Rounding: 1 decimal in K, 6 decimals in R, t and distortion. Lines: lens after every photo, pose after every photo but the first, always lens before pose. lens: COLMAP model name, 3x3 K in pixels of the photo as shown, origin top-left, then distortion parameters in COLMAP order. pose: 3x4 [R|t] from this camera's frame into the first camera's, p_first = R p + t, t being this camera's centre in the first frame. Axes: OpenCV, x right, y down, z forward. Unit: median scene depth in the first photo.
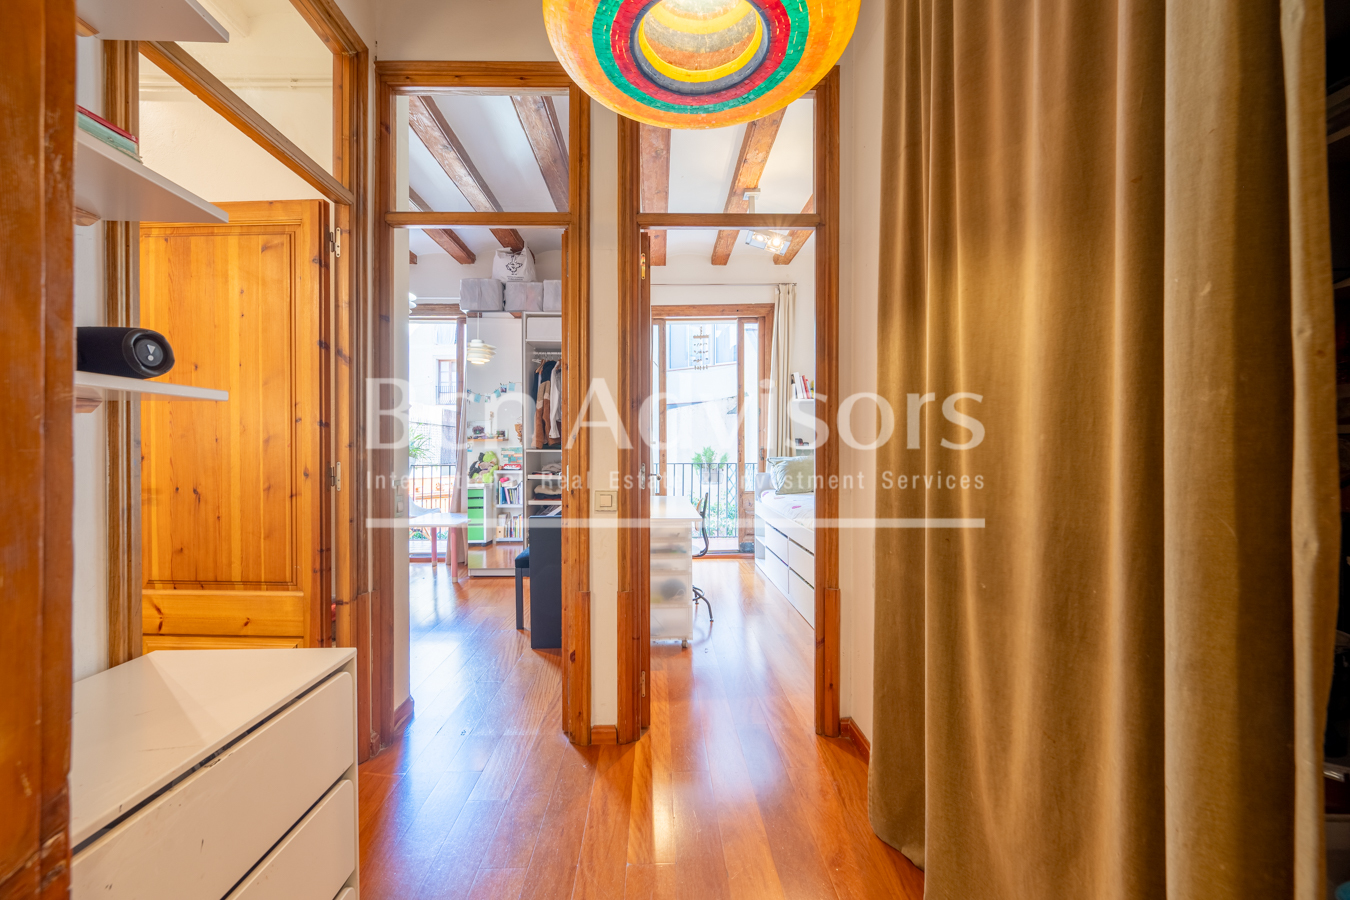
lens RADIAL K [[532.7, 0, 662.1], [0, 532.7, 449.0], [0, 0, 1]] dist [-0.001105, 0.000872]
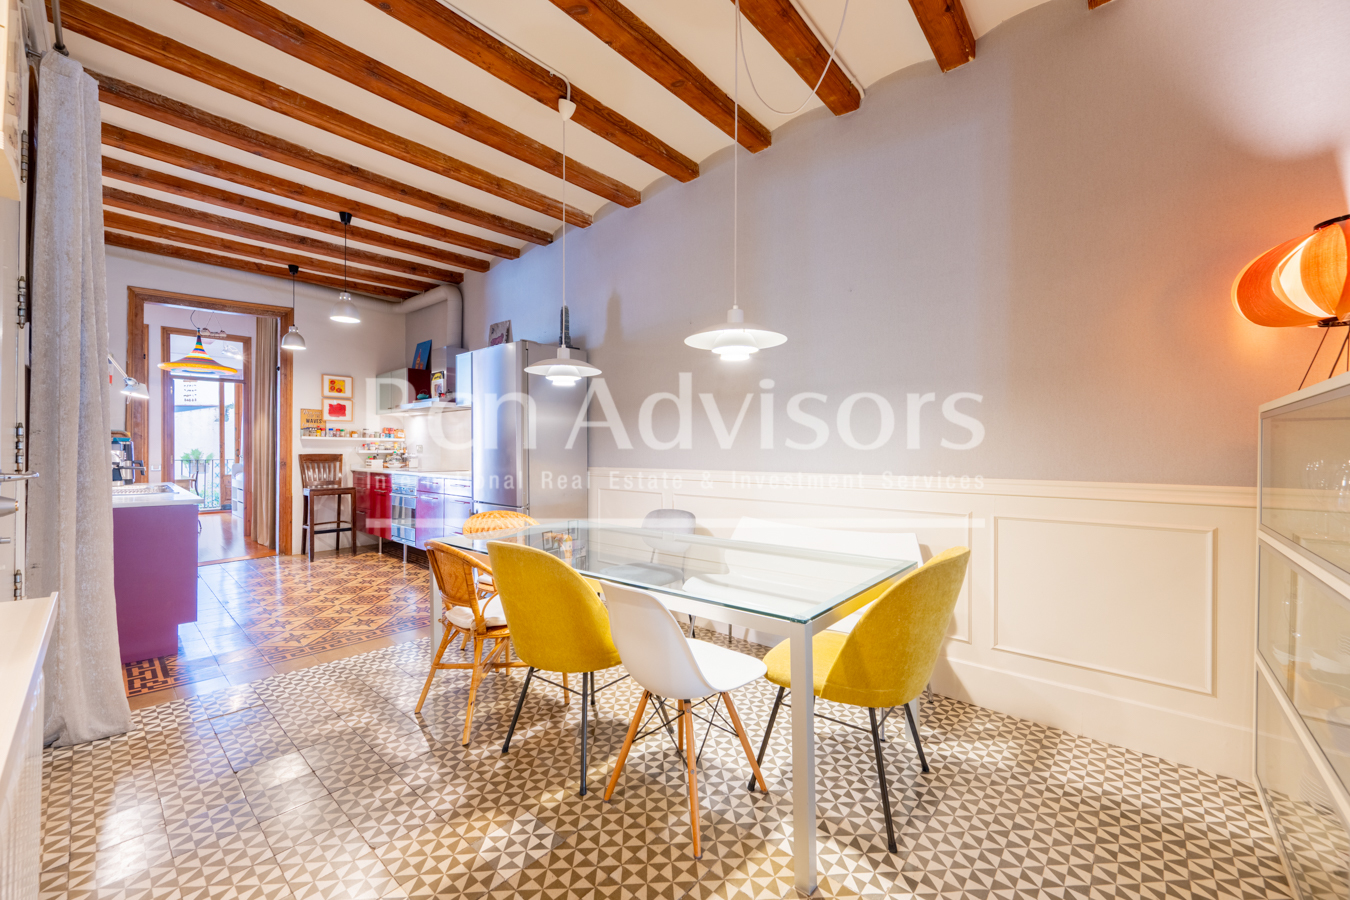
lens RADIAL K [[532.7, 0, 681.5], [0, 532.7, 450.2], [0, 0, 1]] dist [-0.001105, 0.000872]
pose [[0.668767, 0.004746, 0.743457, -0.114038], [-0.004180, 0.999988, -0.002624, -0.002819], [-0.743460, -0.001352, 0.668779, -1.020387]]
